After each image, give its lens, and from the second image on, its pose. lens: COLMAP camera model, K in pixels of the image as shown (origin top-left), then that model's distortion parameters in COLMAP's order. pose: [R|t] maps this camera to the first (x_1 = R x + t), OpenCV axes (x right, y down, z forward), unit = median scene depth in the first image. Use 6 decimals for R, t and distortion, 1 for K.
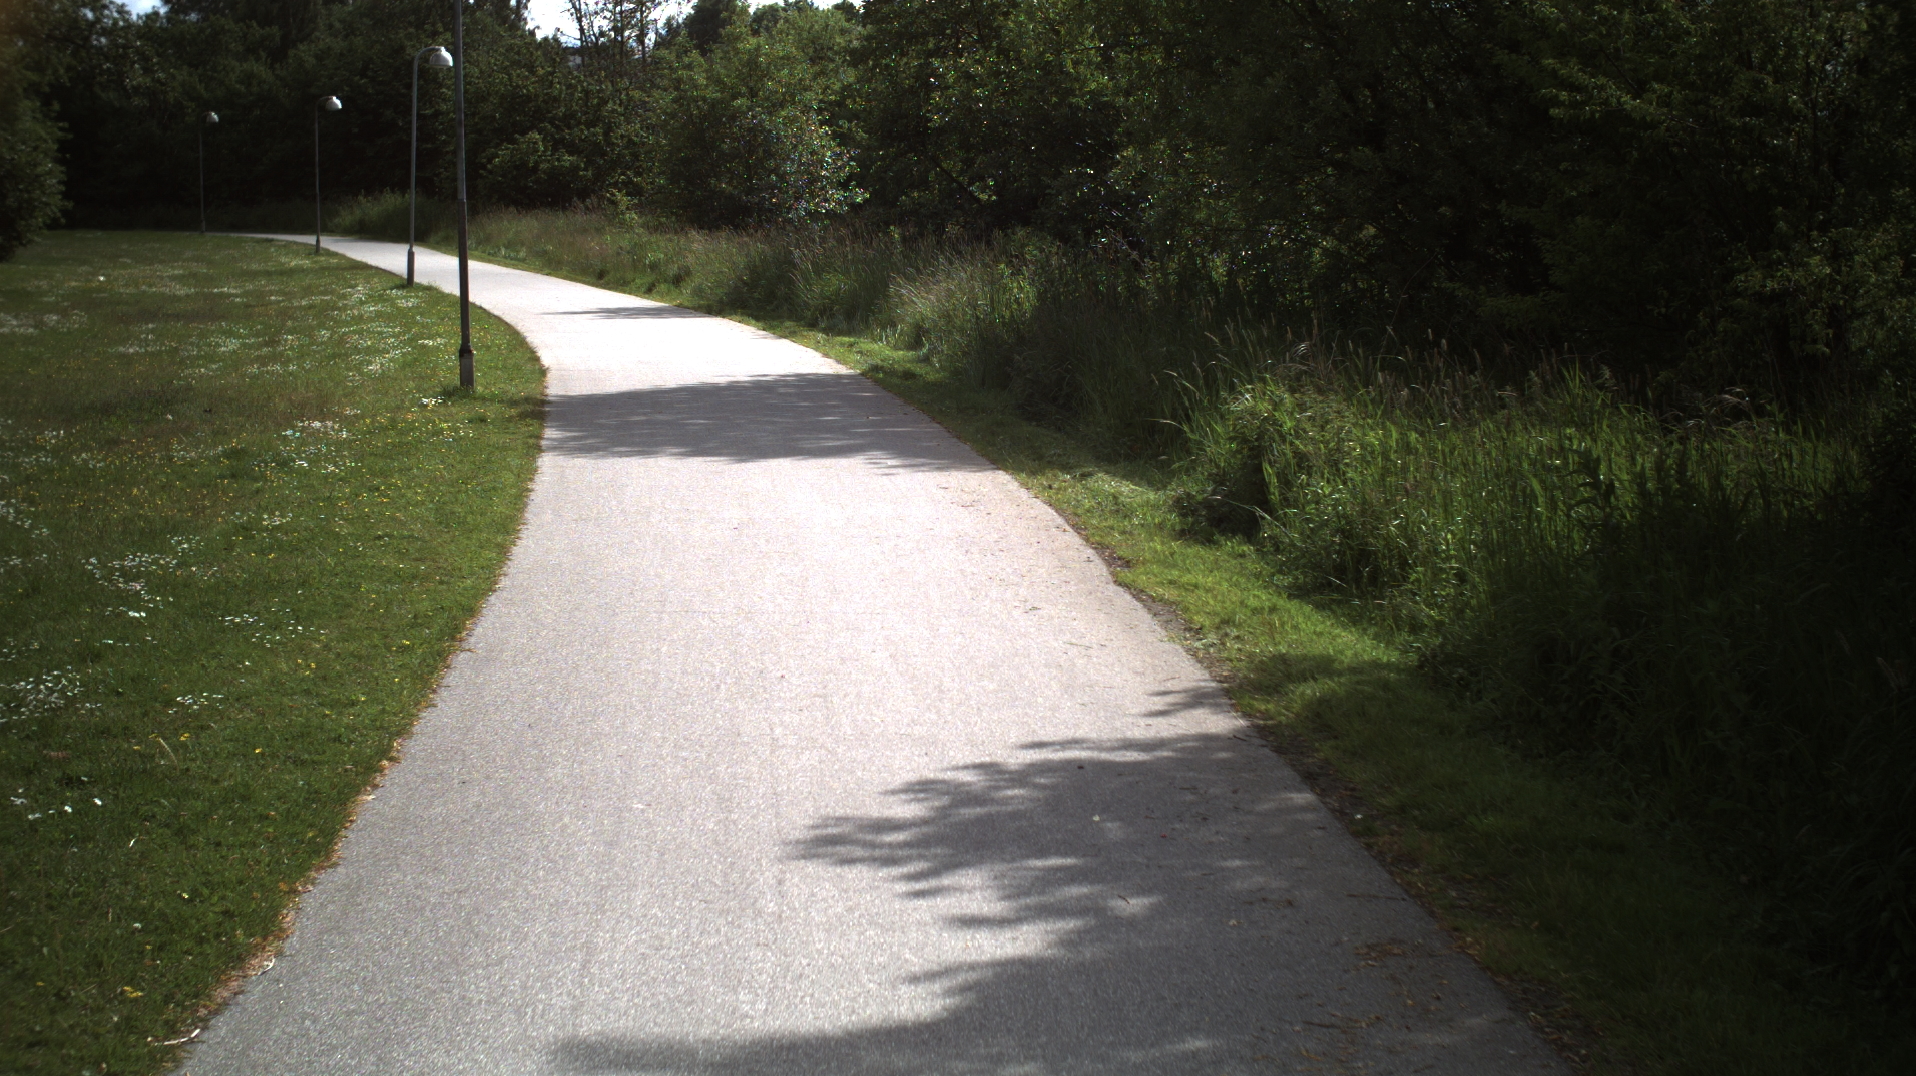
lens RADIAL K [[3563.2, 0, 959.3], [0, 3563.2, 534.9], [0, 0, 1]] dist [-0.319167, 0.615978]
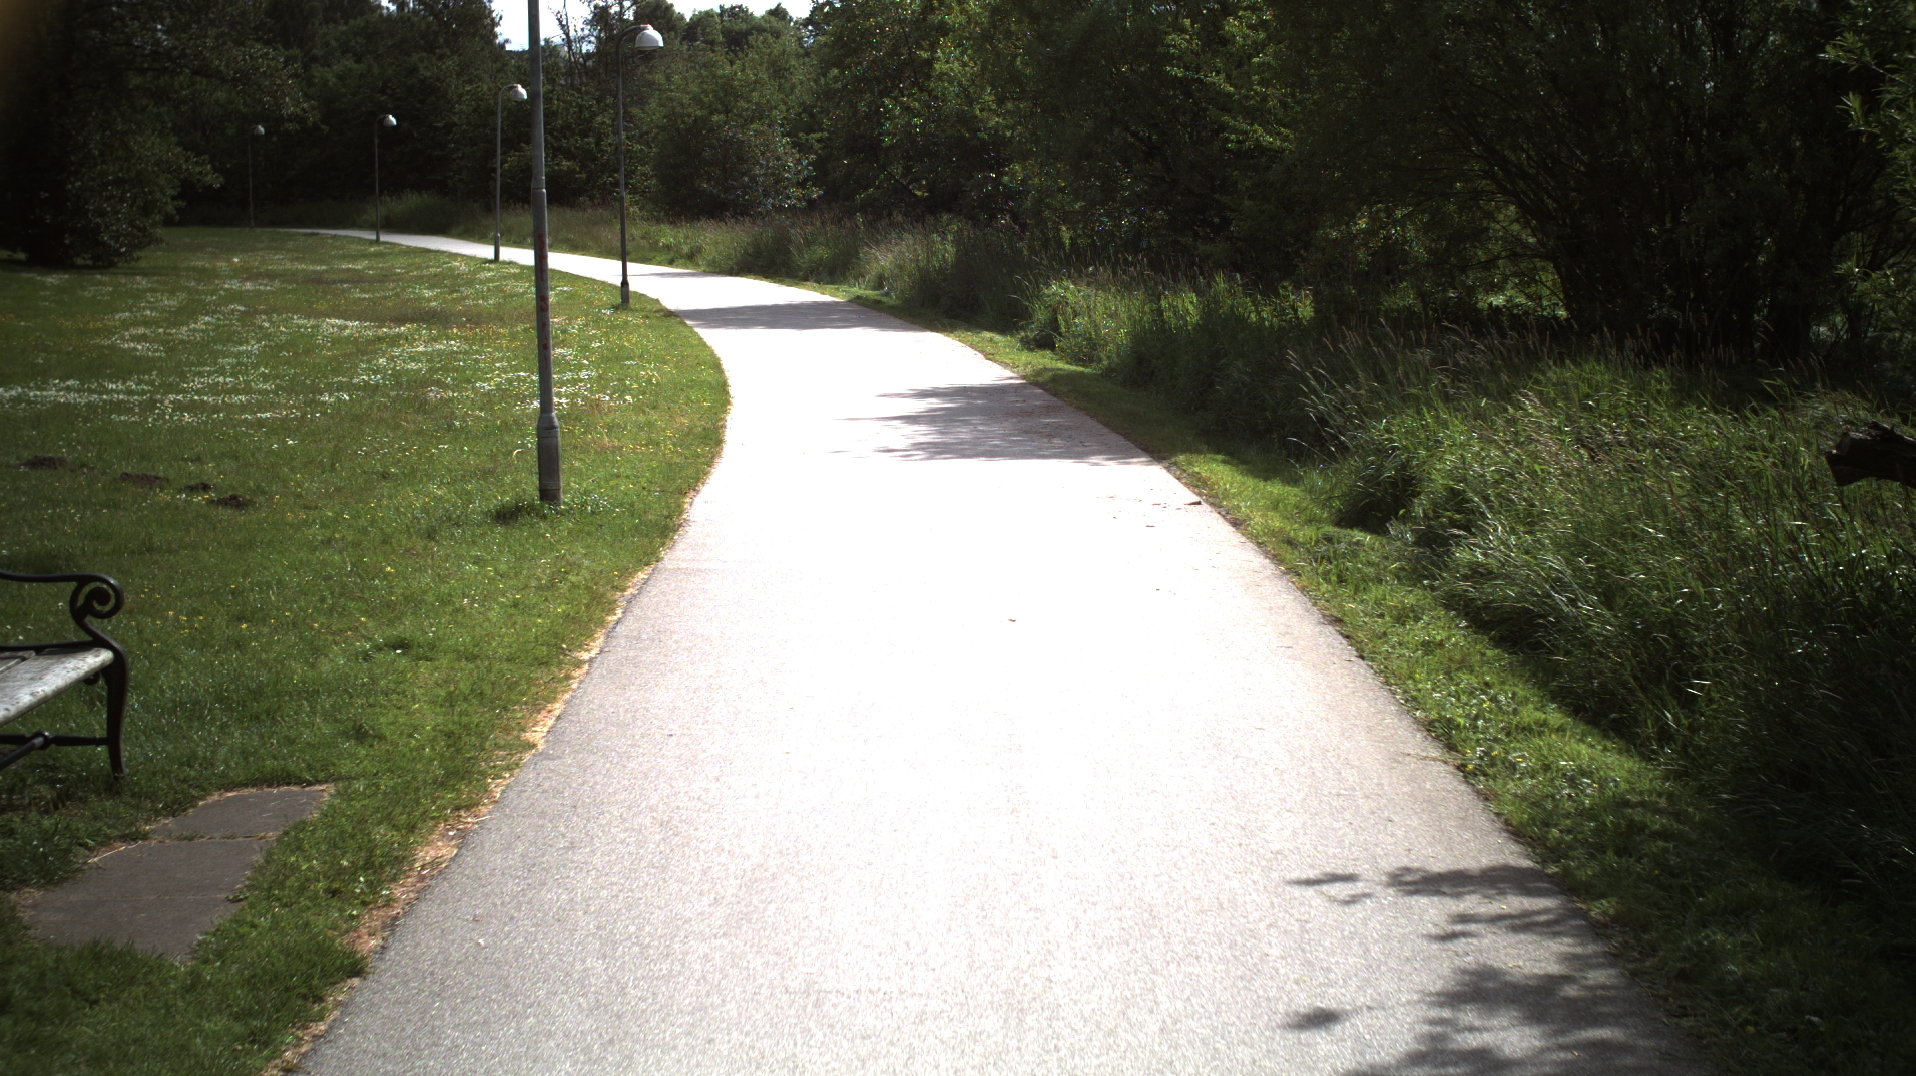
lens RADIAL K [[3563.2, 0, 959.3], [0, 3563.2, 534.9], [0, 0, 1]] dist [-0.319167, 0.615978]
pose [[0.999773, -0.008146, 0.019665, -0.008649], [0.008129, 0.999967, 0.000946, 0.055176], [-0.019672, -0.000786, 0.999806, -0.574836]]
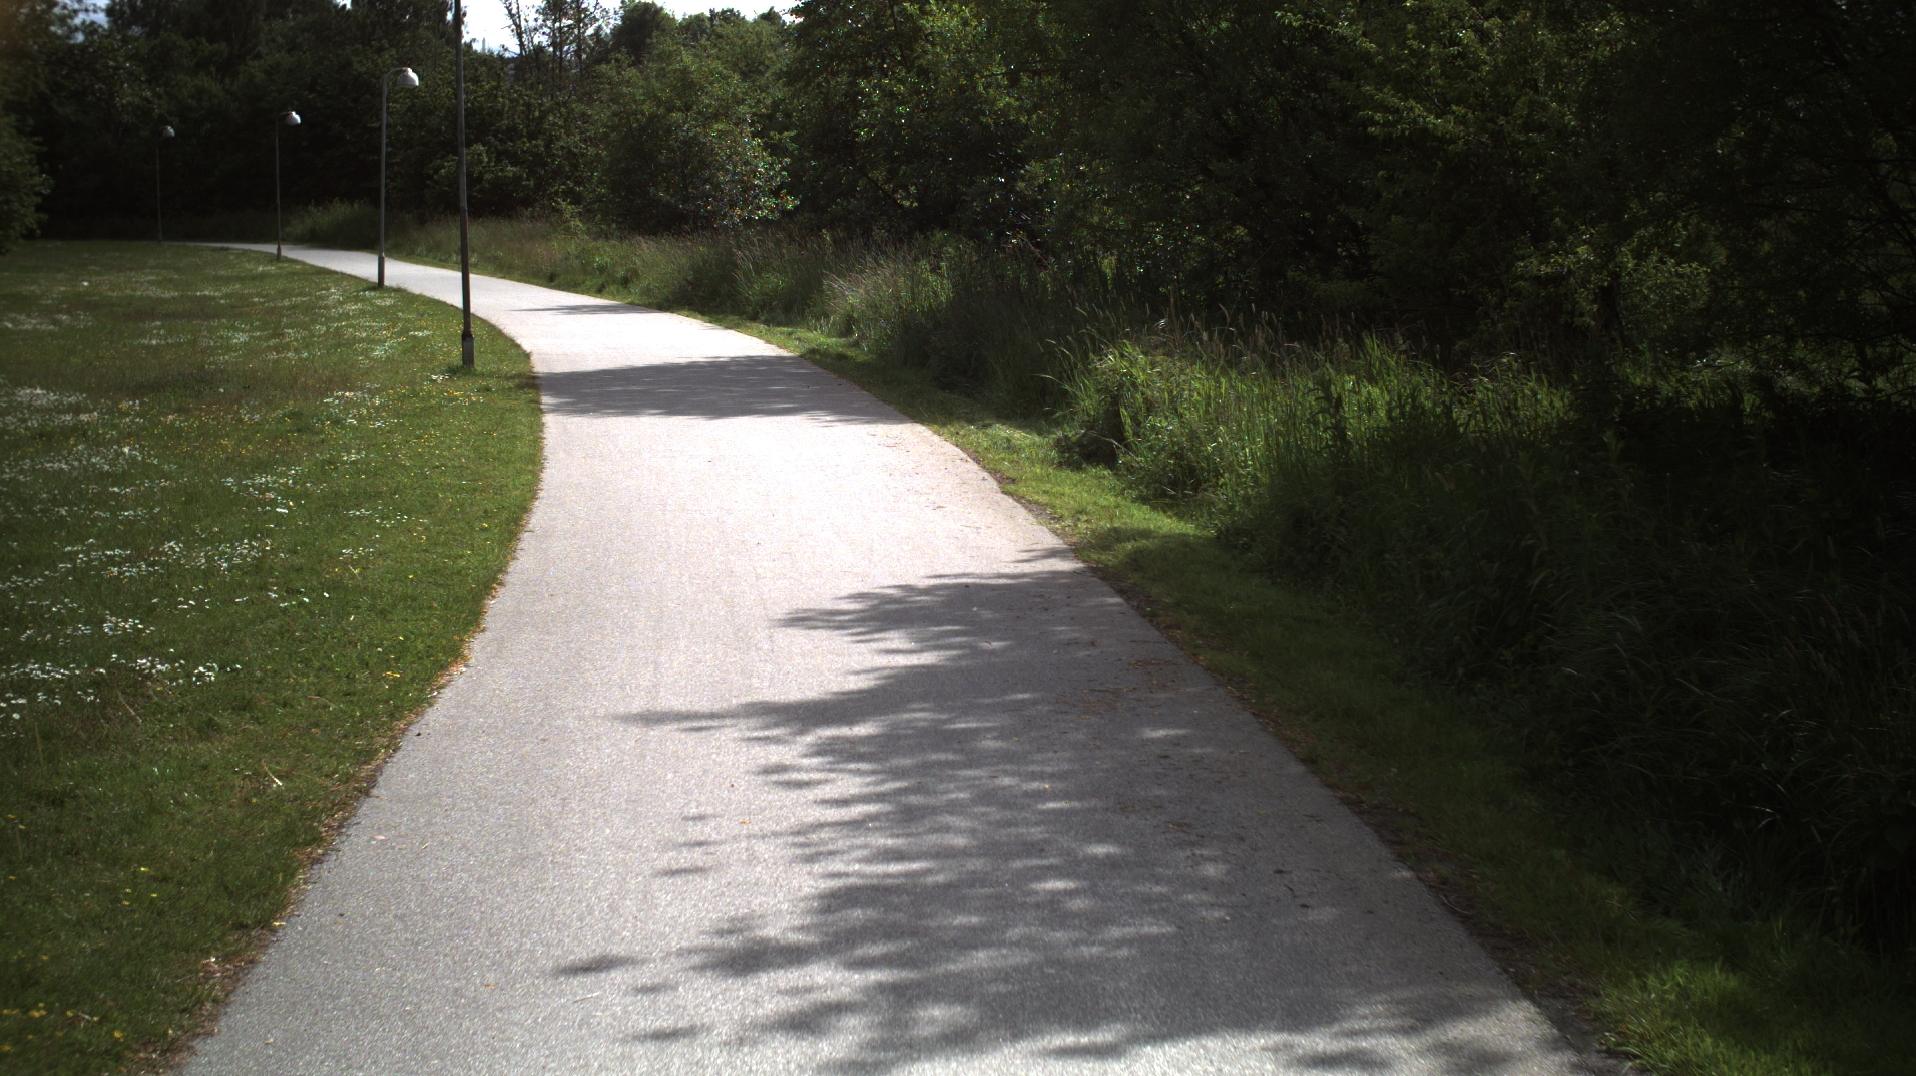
lens RADIAL K [[3563.2, 0, 959.3], [0, 3563.2, 534.9], [0, 0, 1]] dist [-0.319167, 0.615978]
pose [[0.999773, -0.006528, 0.020260, 0.000350], [0.006568, 0.999977, -0.001913, 0.014063], [-0.020247, 0.002046, 0.999793, -0.144099]]
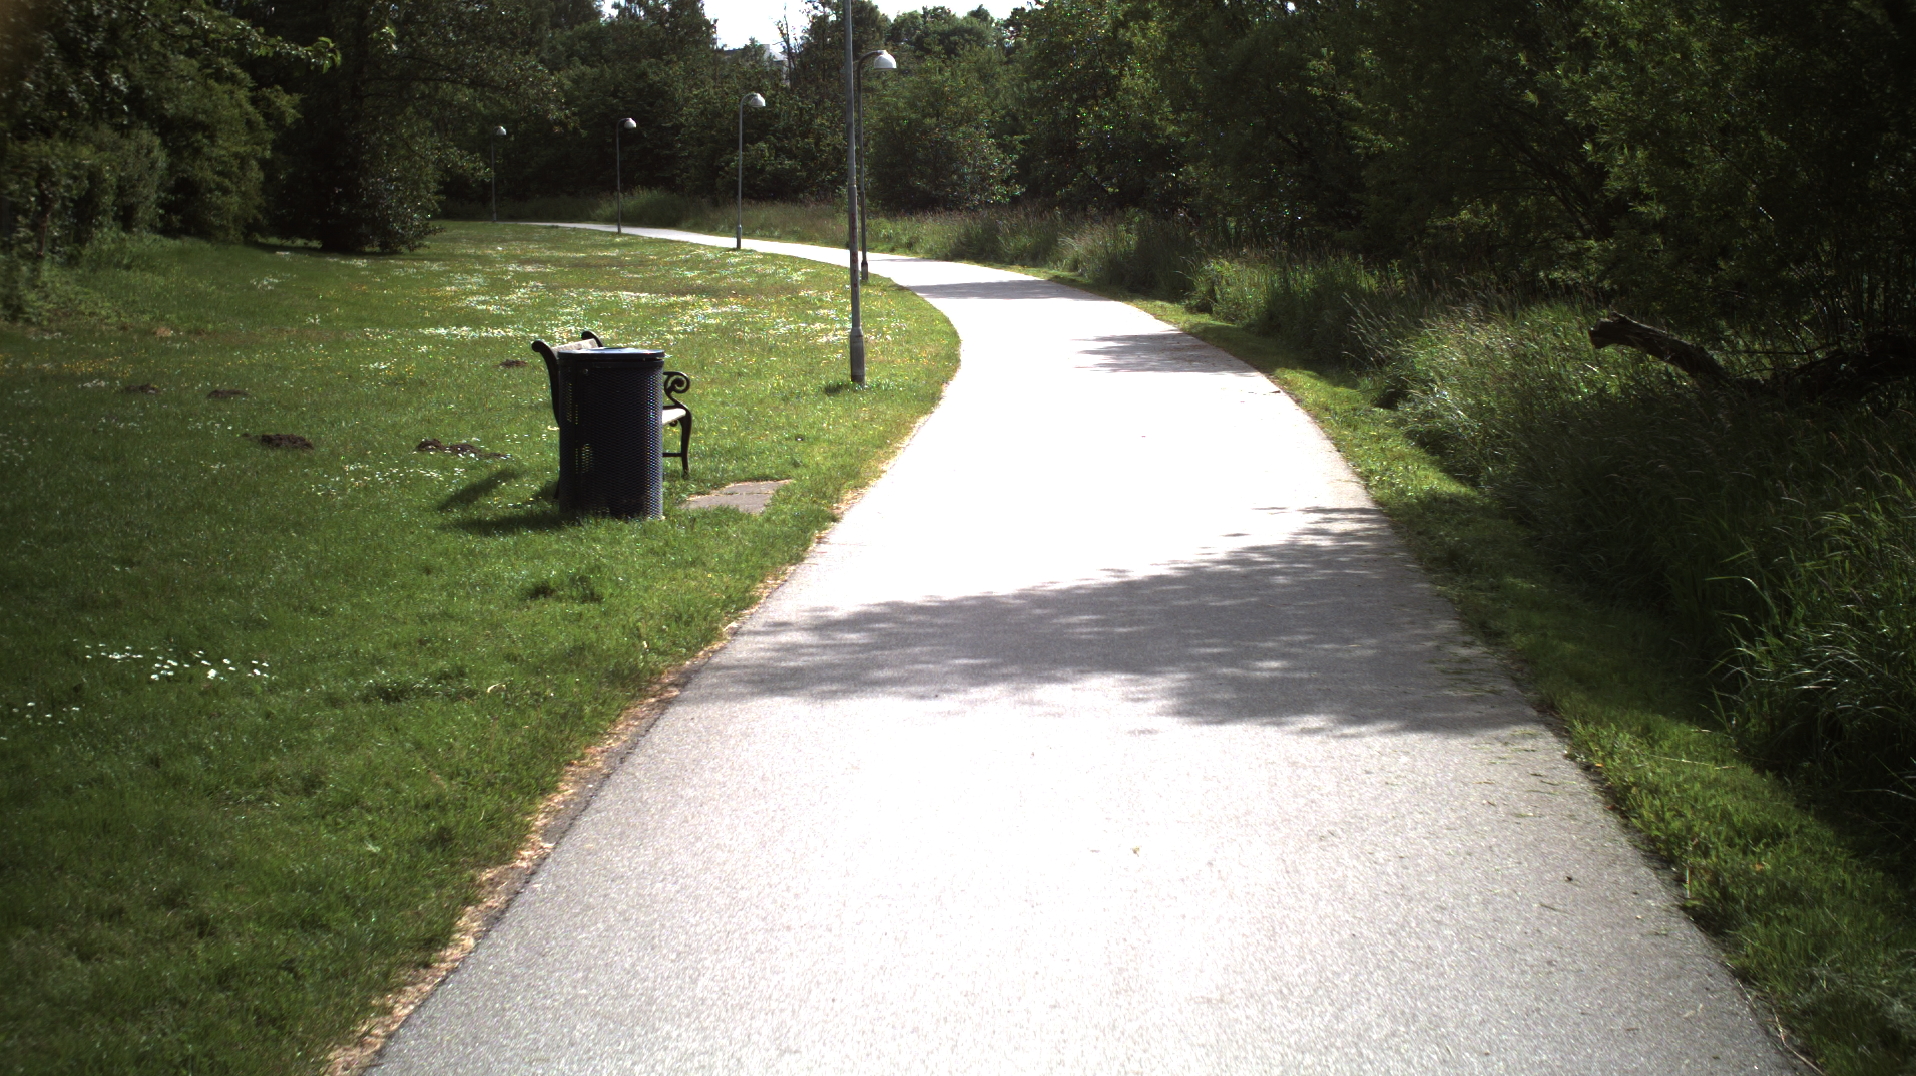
lens RADIAL K [[3563.2, 0, 959.3], [0, 3563.2, 534.9], [0, 0, 1]] dist [-0.319167, 0.615978]
pose [[0.999334, -0.003873, -0.036274, -0.005523], [0.003920, 0.999992, 0.001218, 0.083184], [0.036269, -0.001359, 0.999341, -0.861124]]
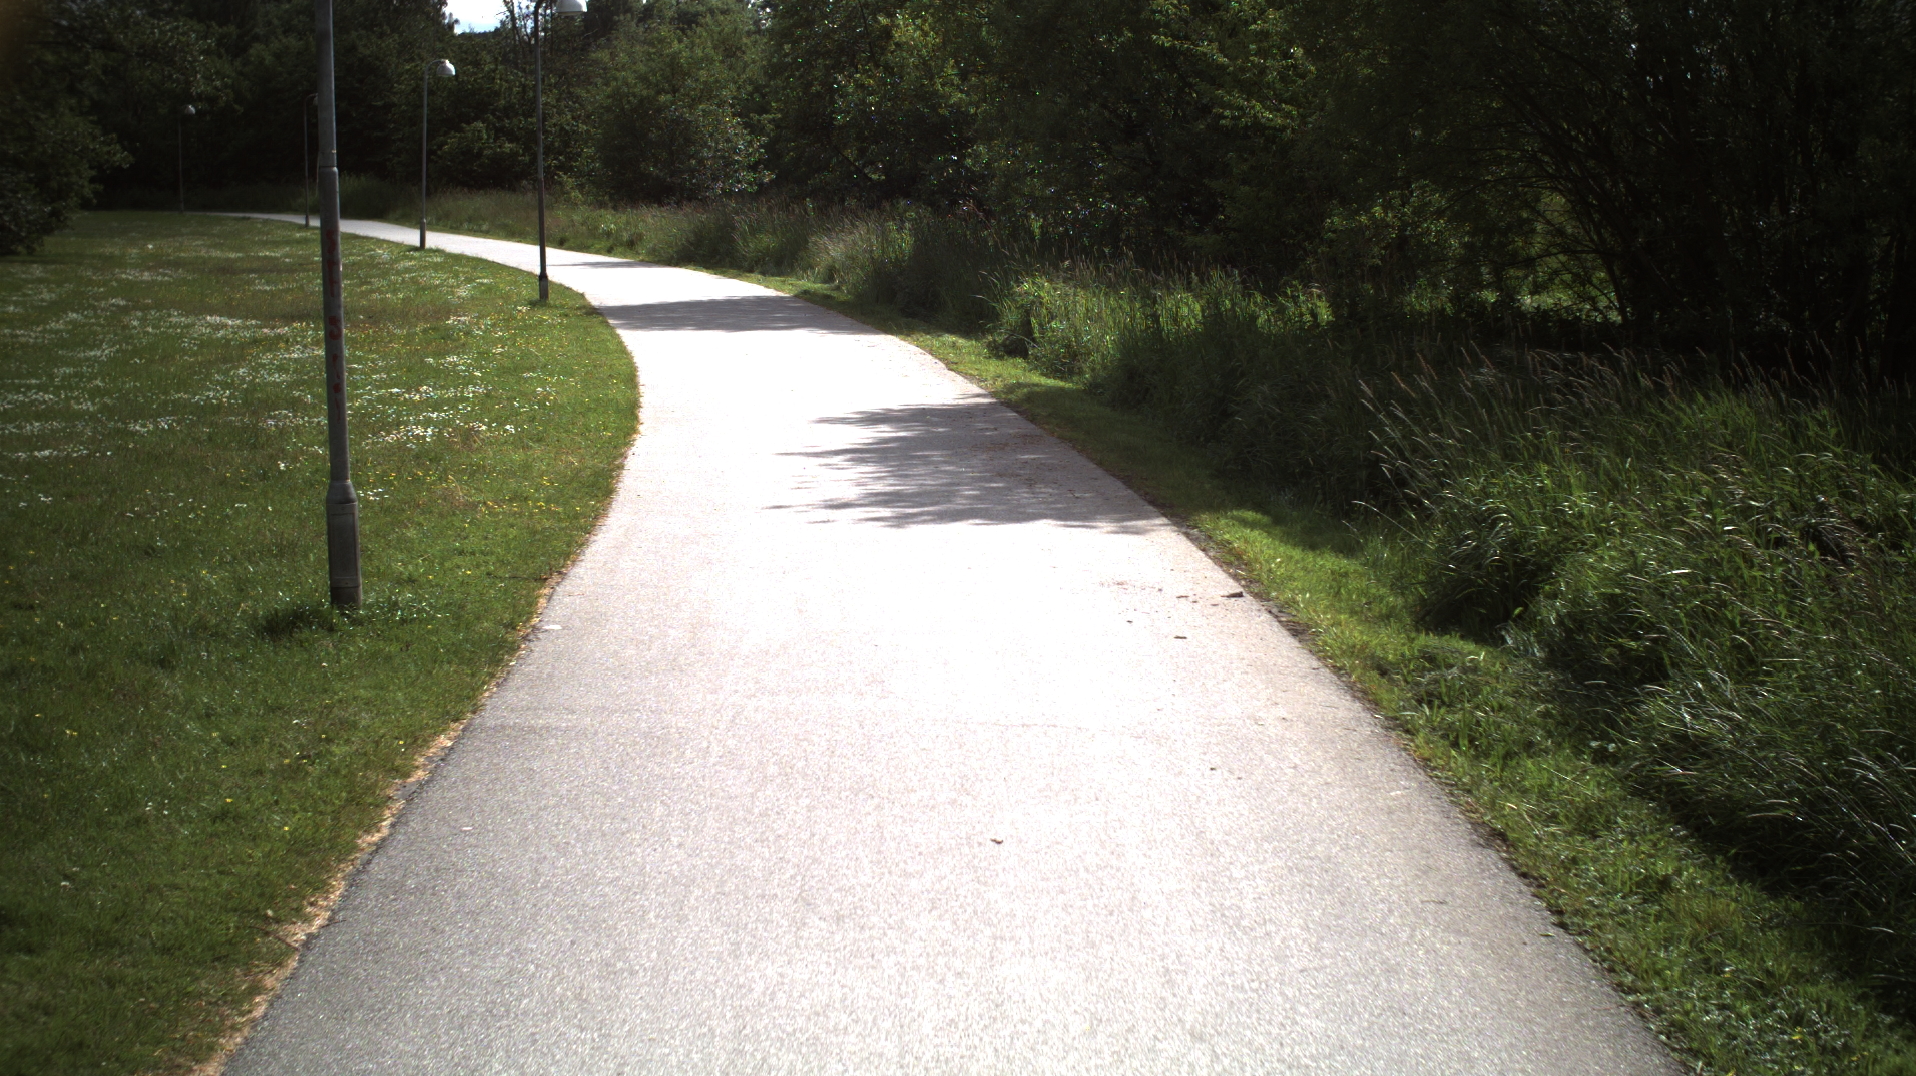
lens RADIAL K [[3563.2, 0, 959.3], [0, 3563.2, 534.9], [0, 0, 1]] dist [-0.319167, 0.615978]
pose [[0.999489, -0.006002, 0.031403, -0.005538], [0.005837, 0.999969, 0.005332, 0.041863], [-0.031434, -0.005146, 0.999493, -0.431162]]
